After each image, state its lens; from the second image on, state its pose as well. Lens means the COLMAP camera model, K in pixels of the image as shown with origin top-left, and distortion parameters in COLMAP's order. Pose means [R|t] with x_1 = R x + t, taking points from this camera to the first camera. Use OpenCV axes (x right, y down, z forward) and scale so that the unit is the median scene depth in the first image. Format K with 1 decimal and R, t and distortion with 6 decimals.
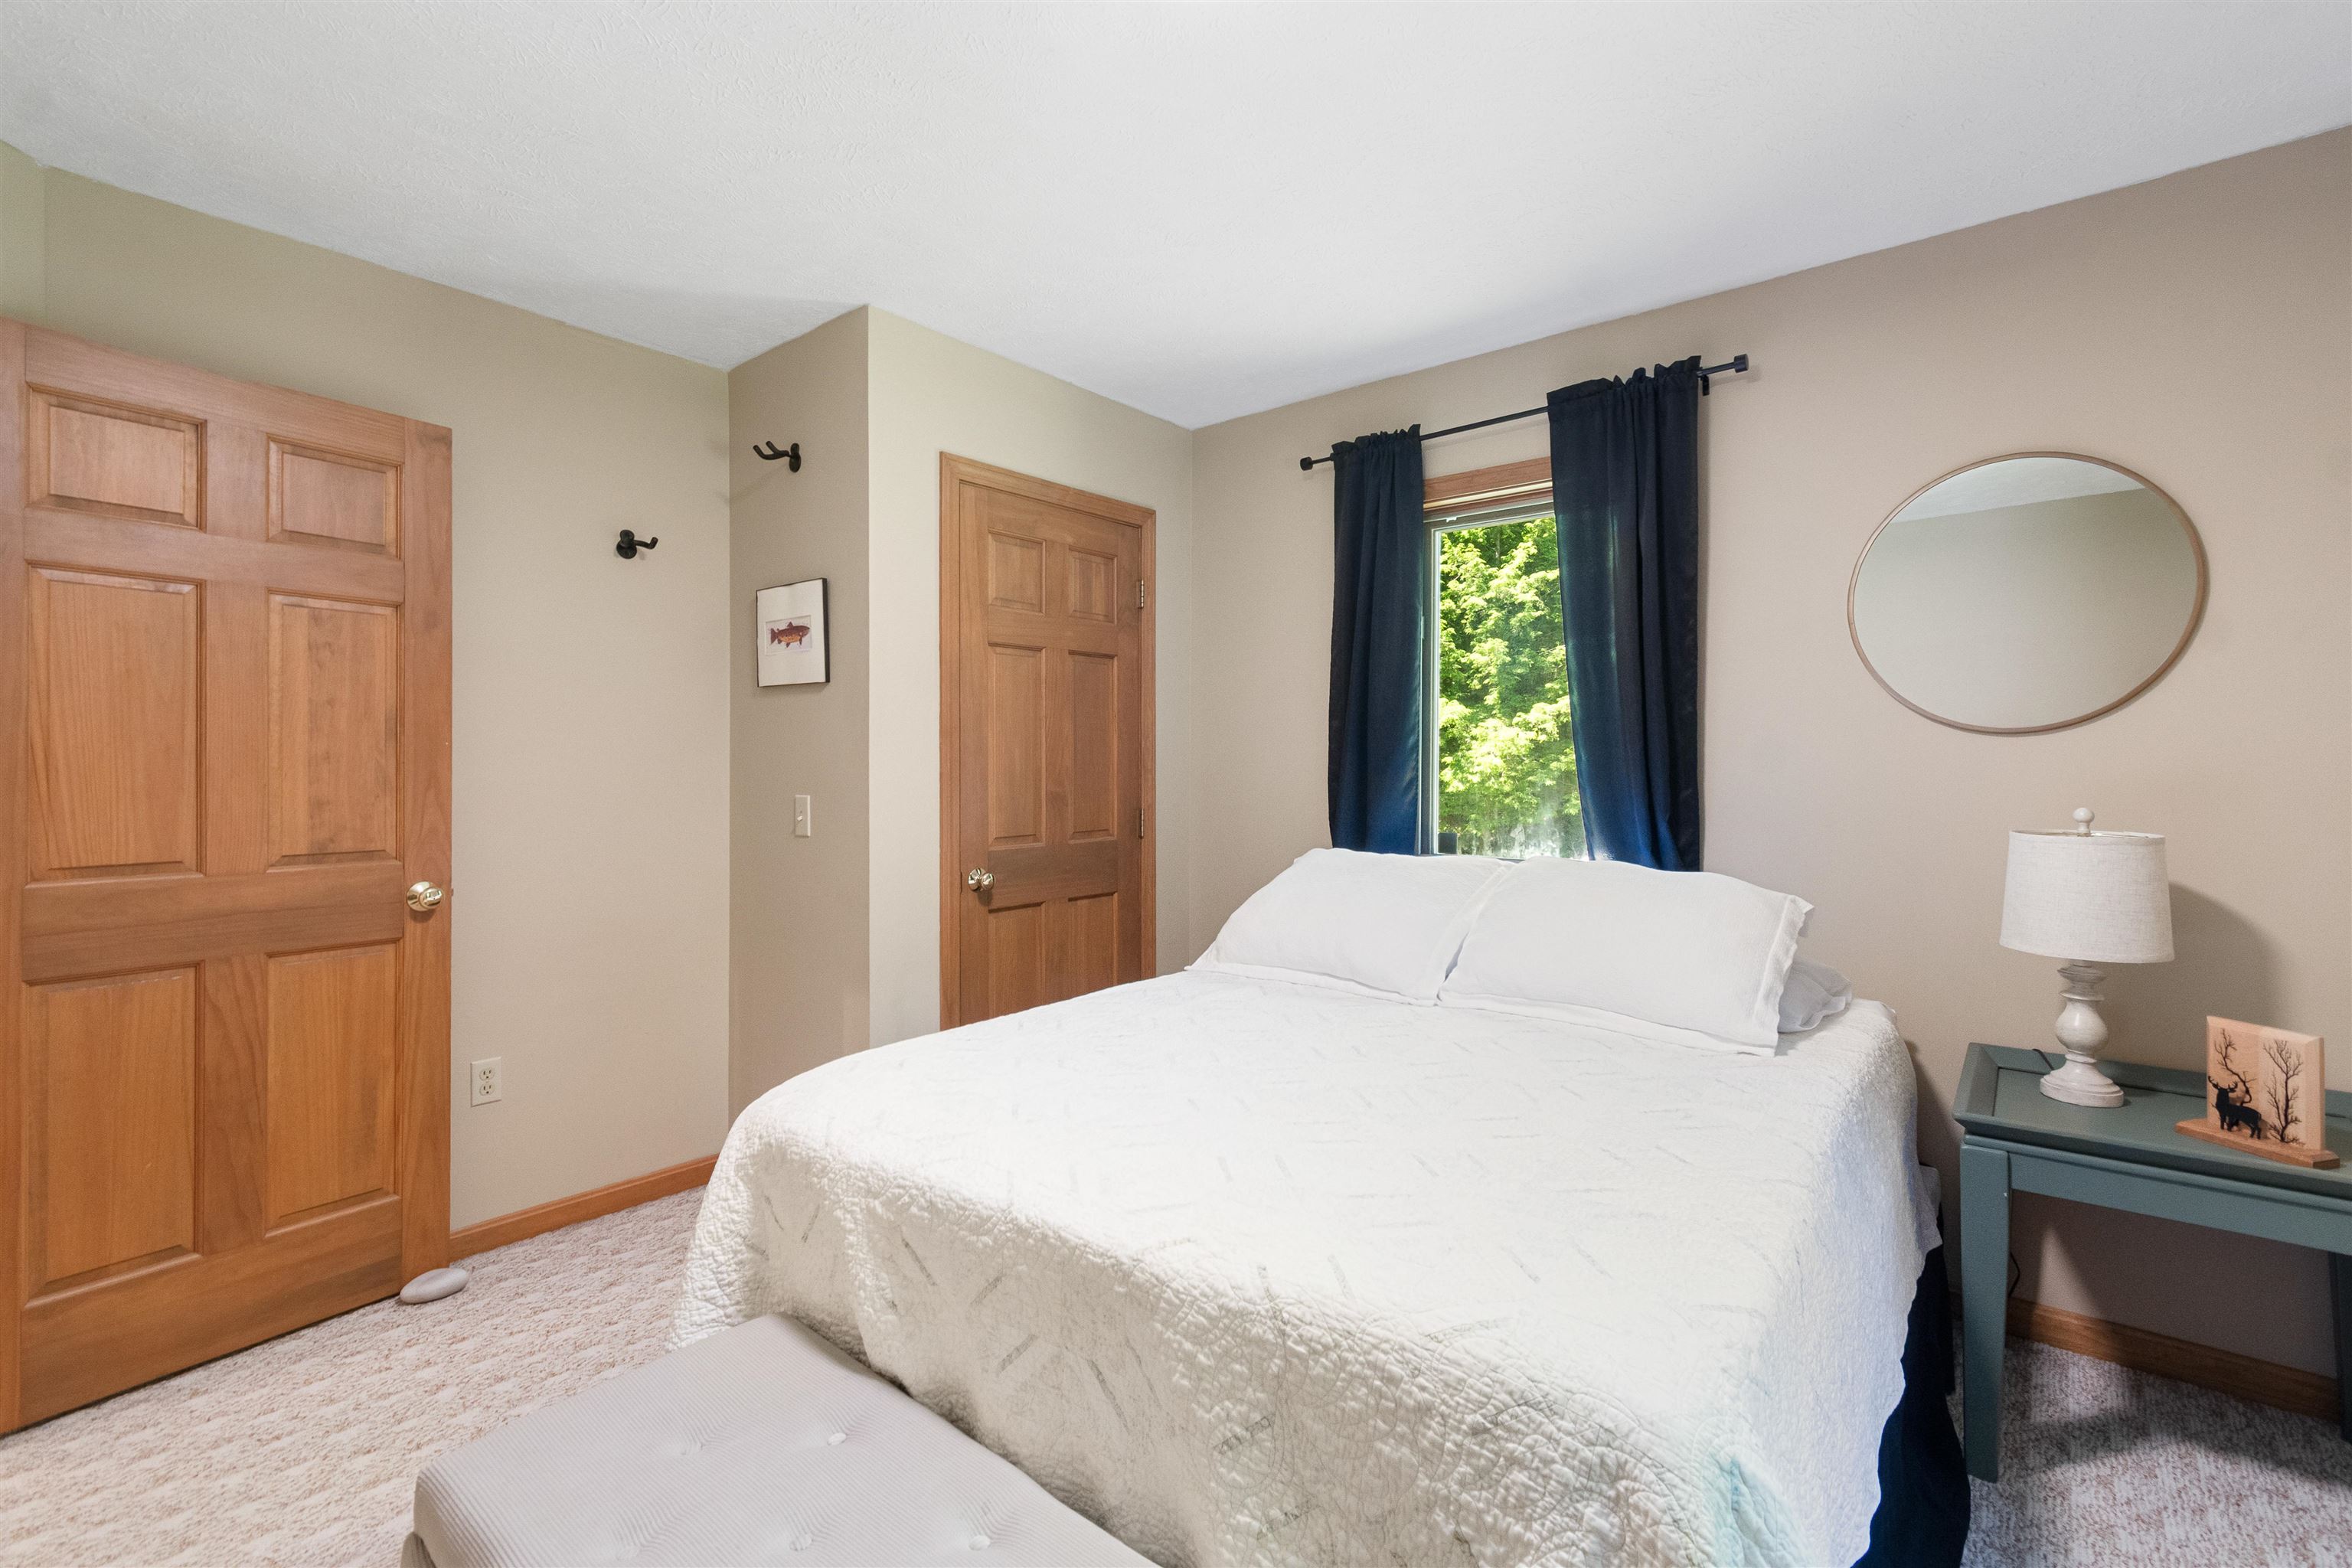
lens RADIAL K [[1033.6, 0, 1176.5], [0, 1033.6, 772.6], [0, 0, 1]] dist [-0.001302, -0.001834]
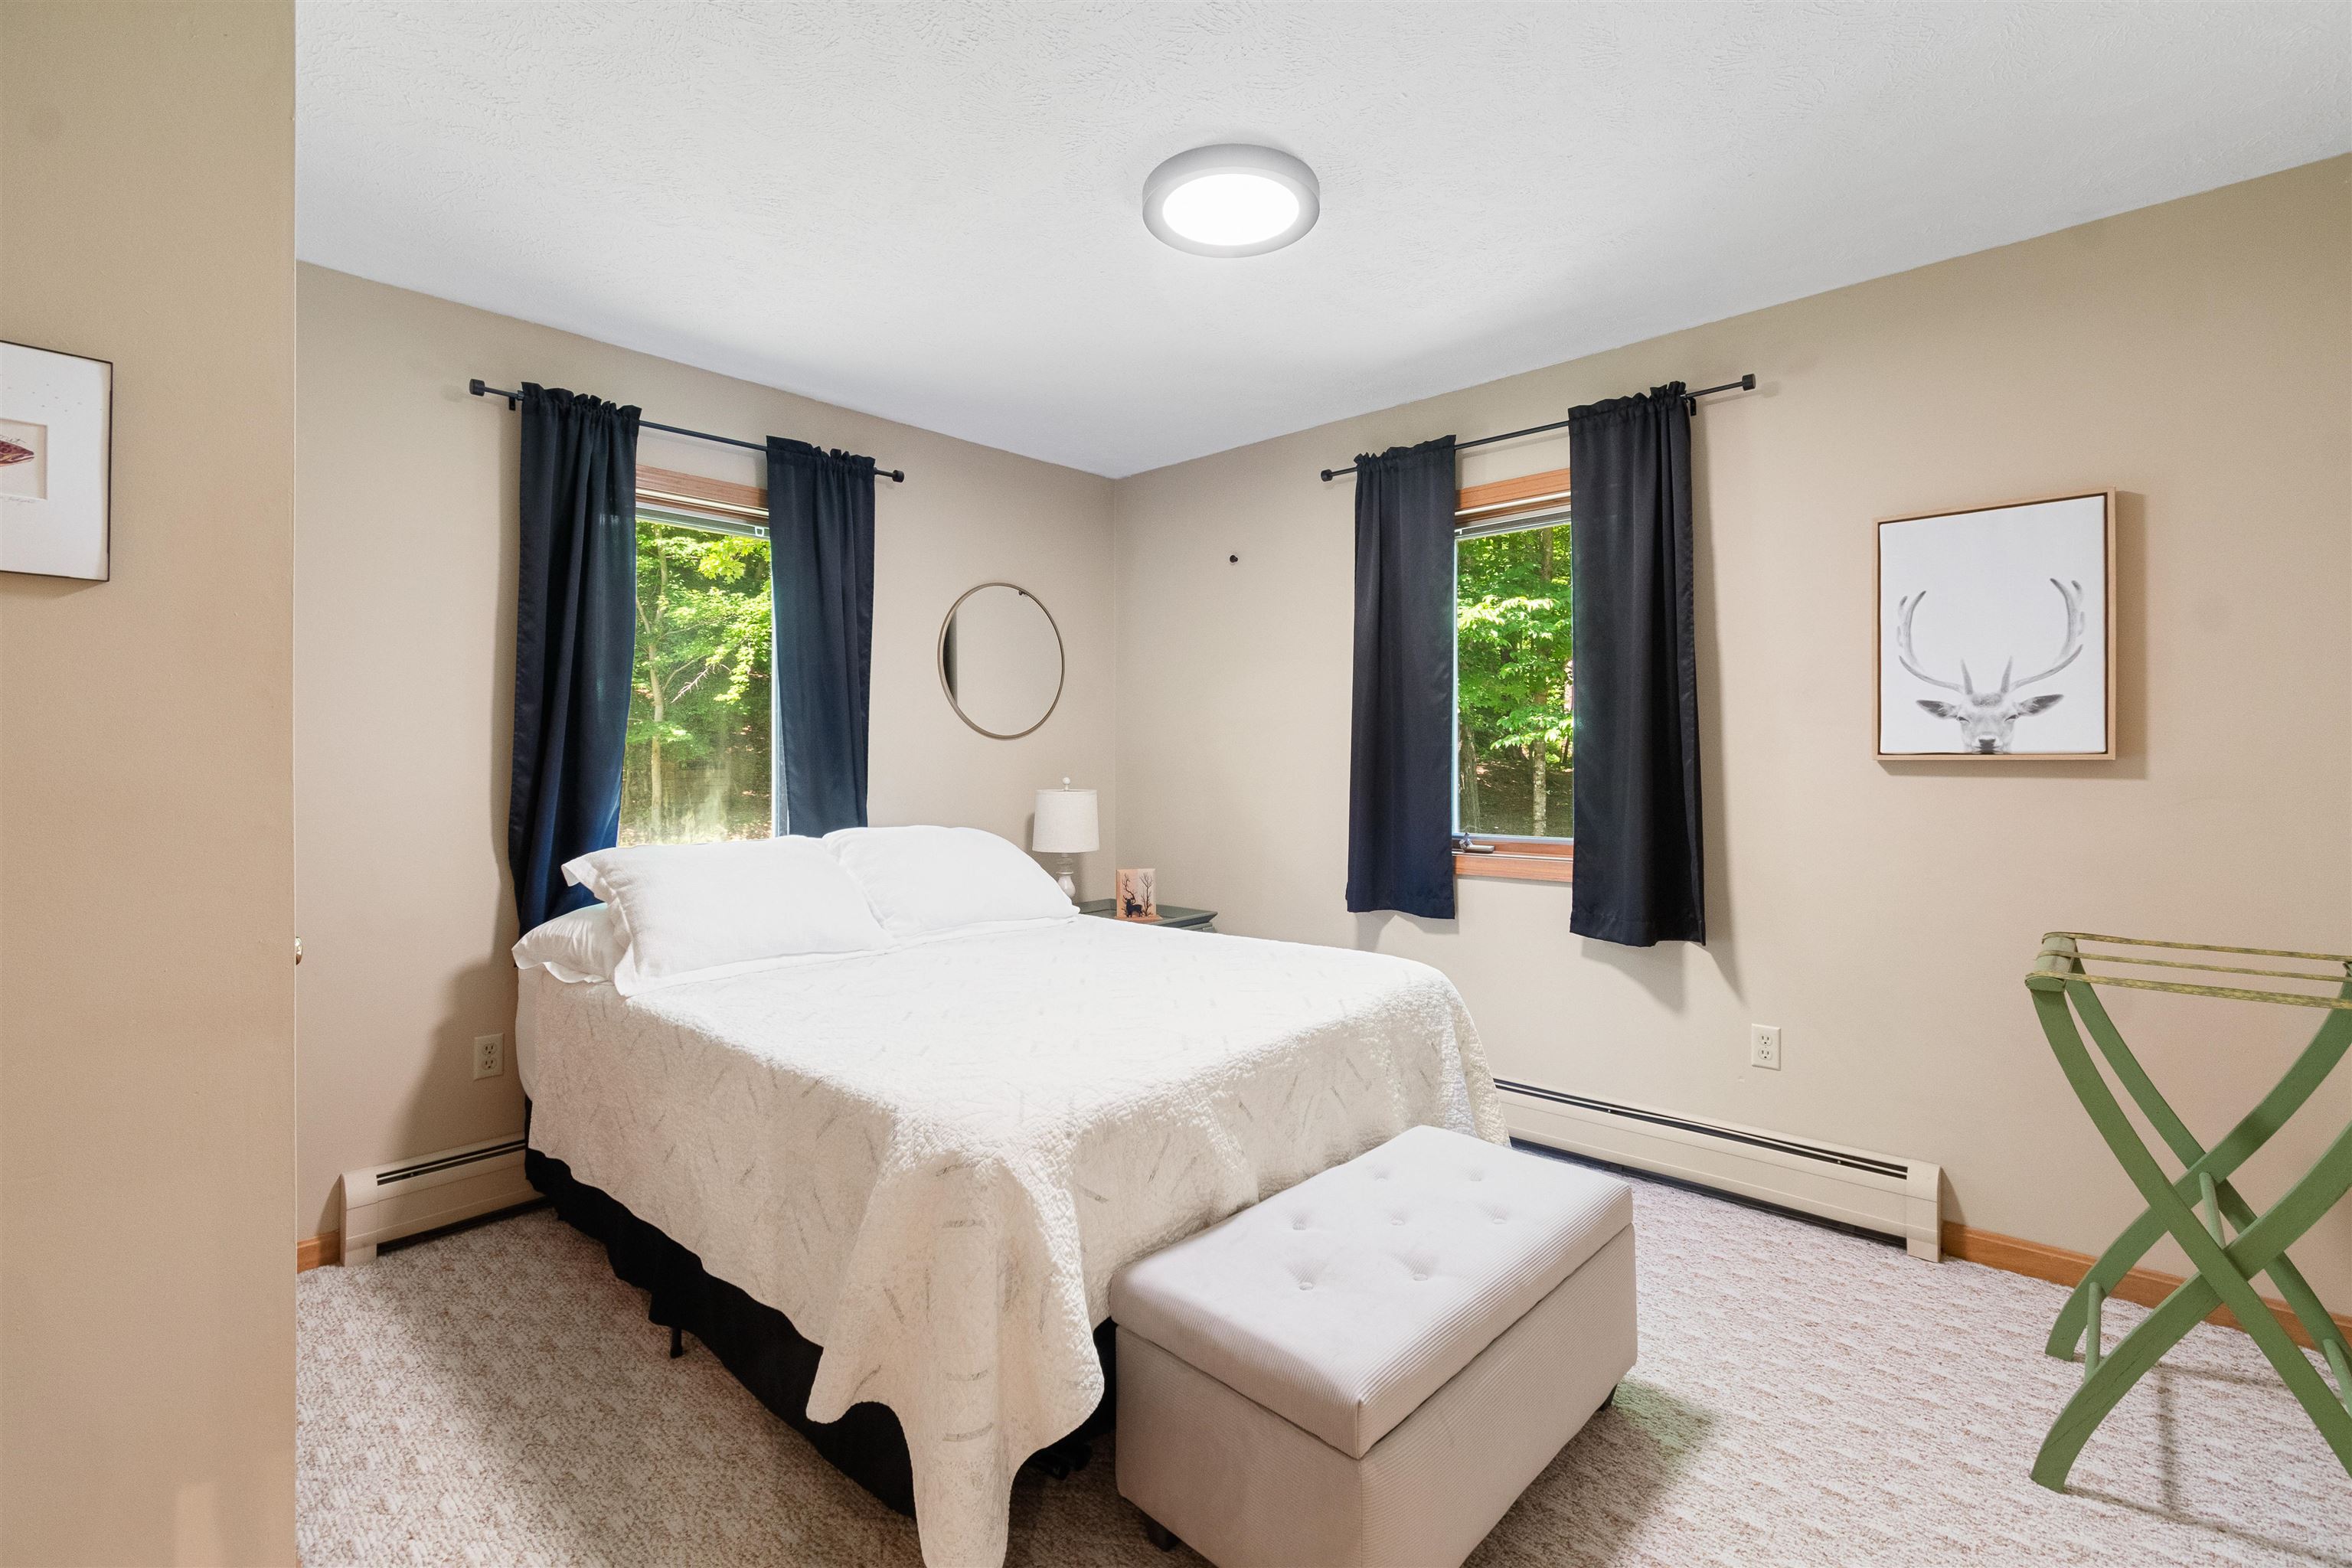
lens RADIAL K [[1033.6, 0, 1176.3], [0, 1033.6, 766.1], [0, 0, 1]] dist [-0.001302, -0.001834]
pose [[0.065051, -0.008603, 0.997845, -1.587715], [0.008576, 0.999931, 0.008062, -0.003478], [-0.997845, 0.008033, 0.065121, 0.967025]]
